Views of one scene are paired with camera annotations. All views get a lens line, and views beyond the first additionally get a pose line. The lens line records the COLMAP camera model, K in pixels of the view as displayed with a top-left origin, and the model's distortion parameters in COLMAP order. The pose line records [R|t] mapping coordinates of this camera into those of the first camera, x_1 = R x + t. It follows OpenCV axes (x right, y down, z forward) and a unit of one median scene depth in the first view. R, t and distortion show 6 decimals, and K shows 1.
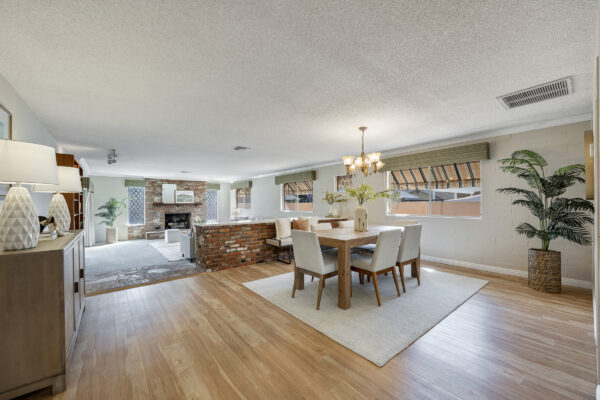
lens RADIAL K [[239.6, 0, 299.8], [0, 239.6, 201.8], [0, 0, 1]] dist [-0.003624, -0.000745]
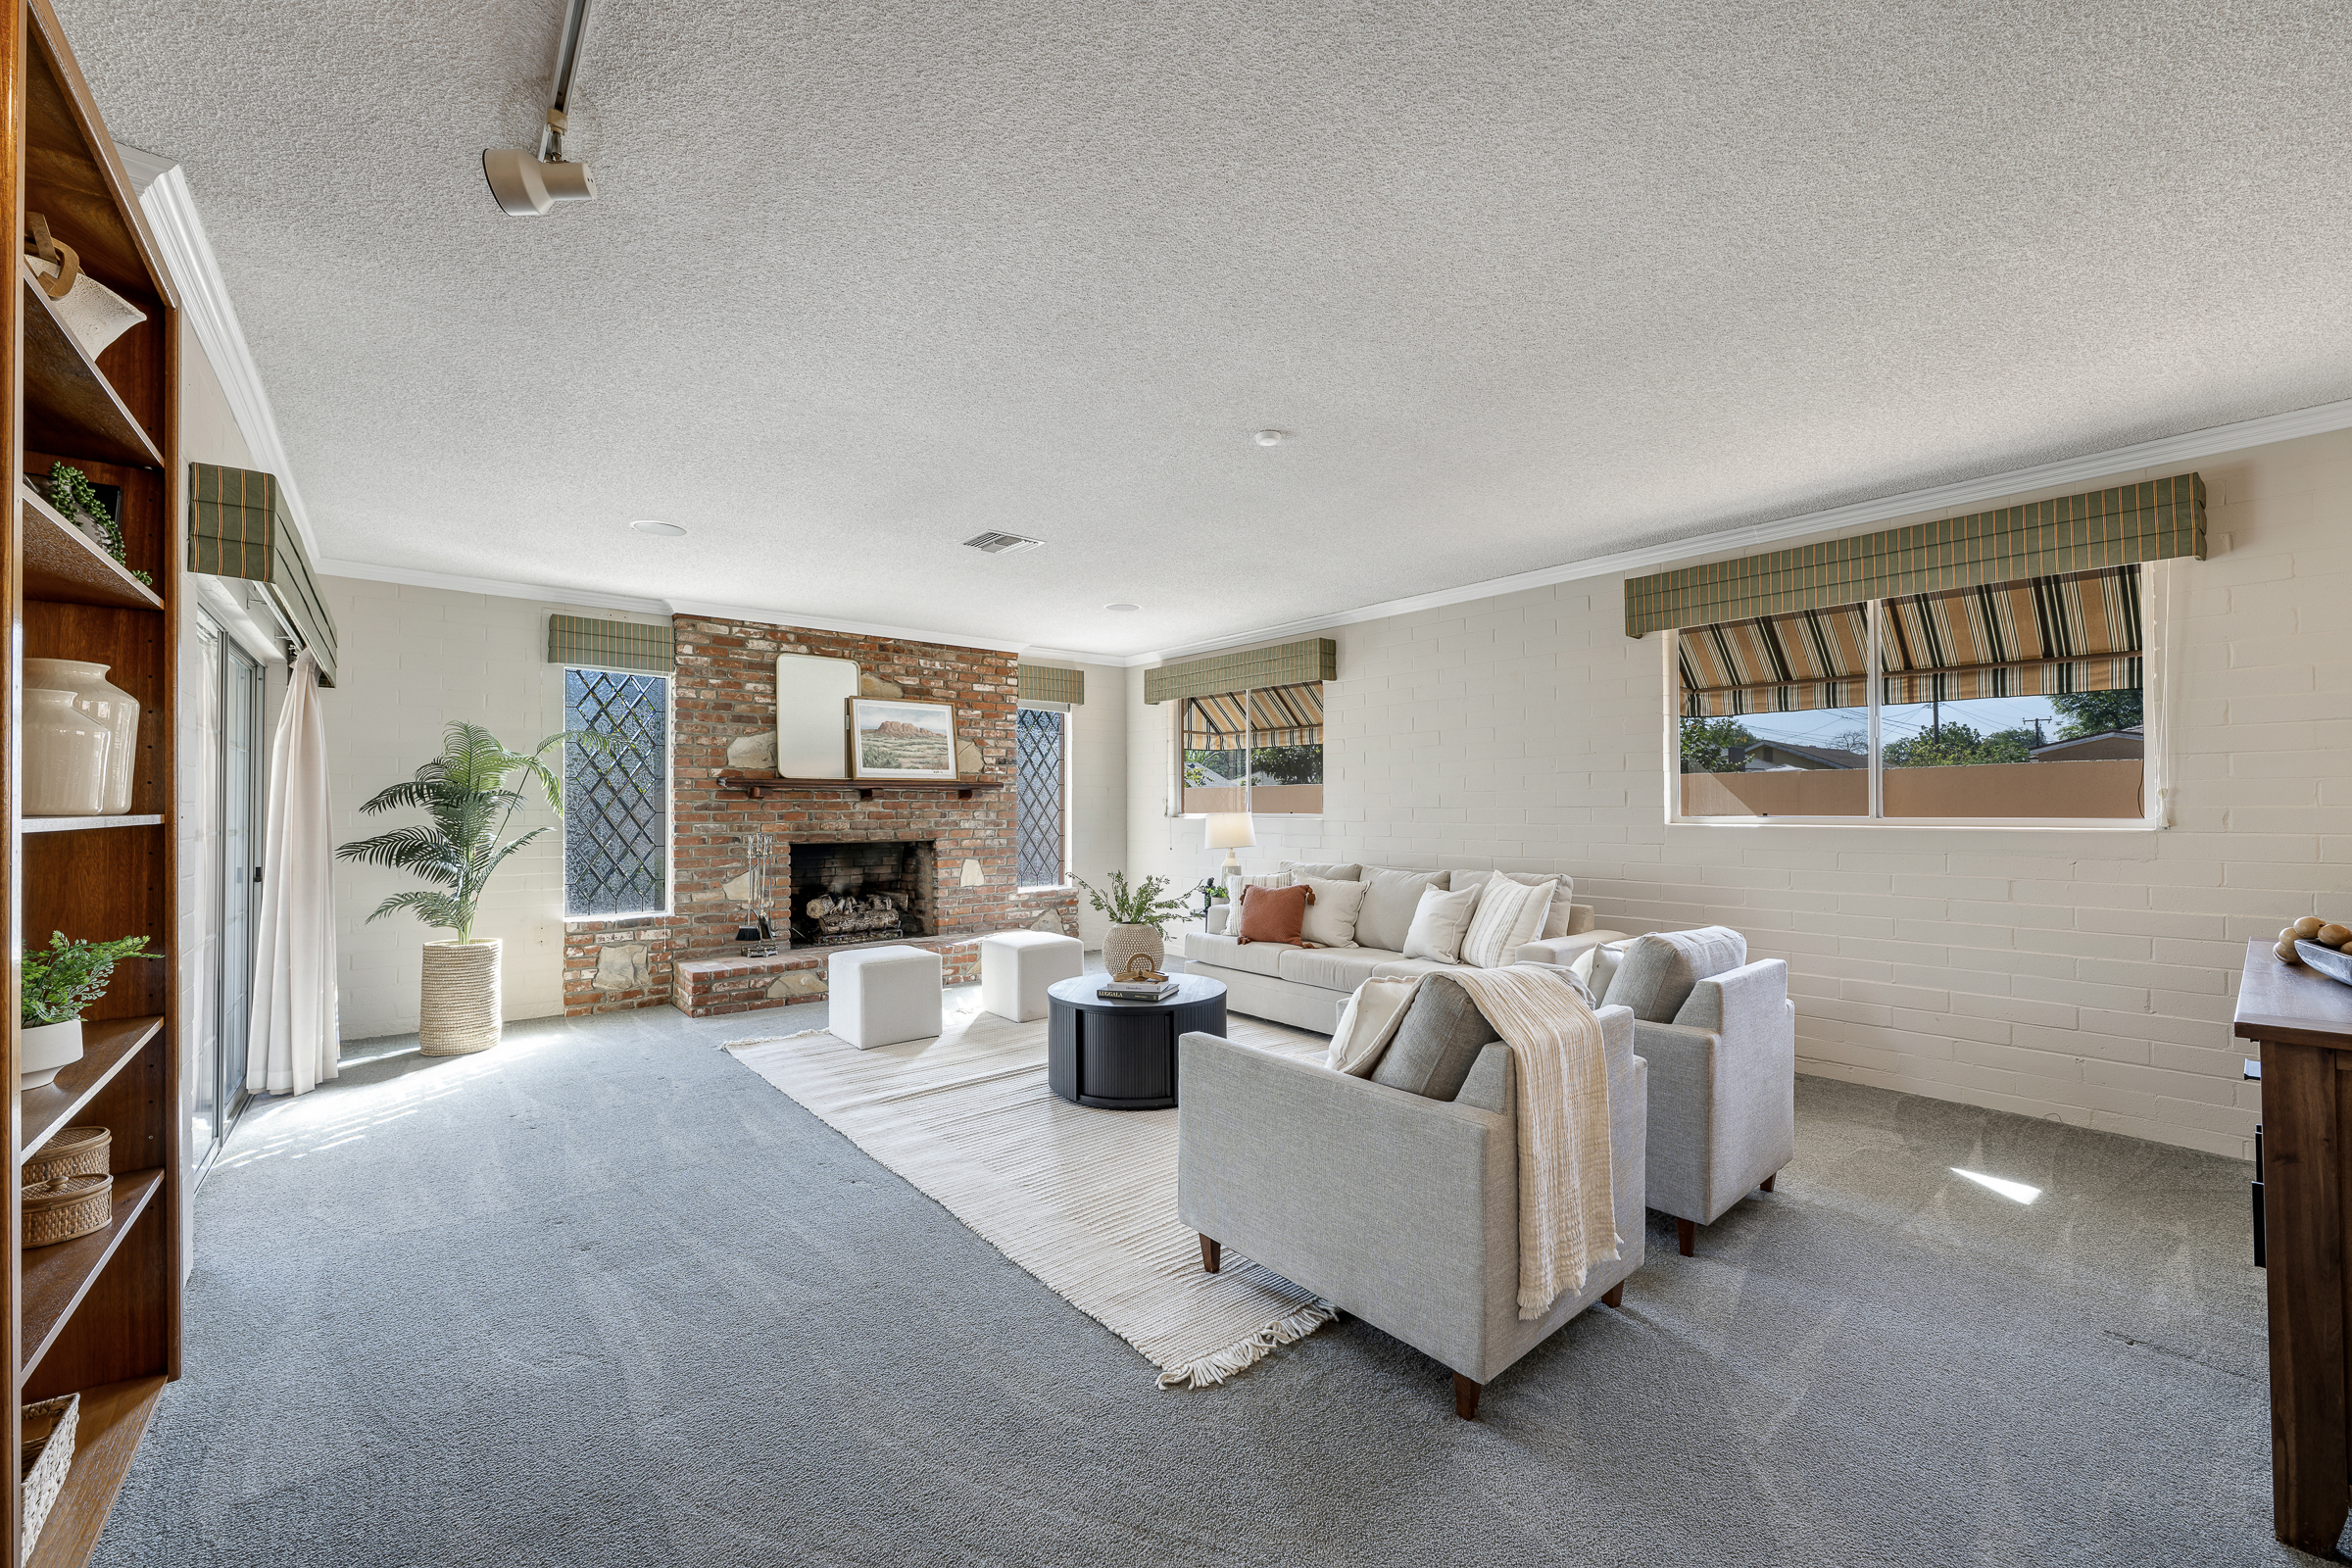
lens RADIAL K [[939.2, 0, 1169.8], [0, 939.2, 791.6], [0, 0, 1]] dist [-0.003624, -0.000745]
pose [[0.999993, 0.002709, 0.002727, -0.315705], [-0.002678, 0.999935, -0.011125, 0.021639], [-0.002757, 0.011117, 0.999934, 0.379112]]
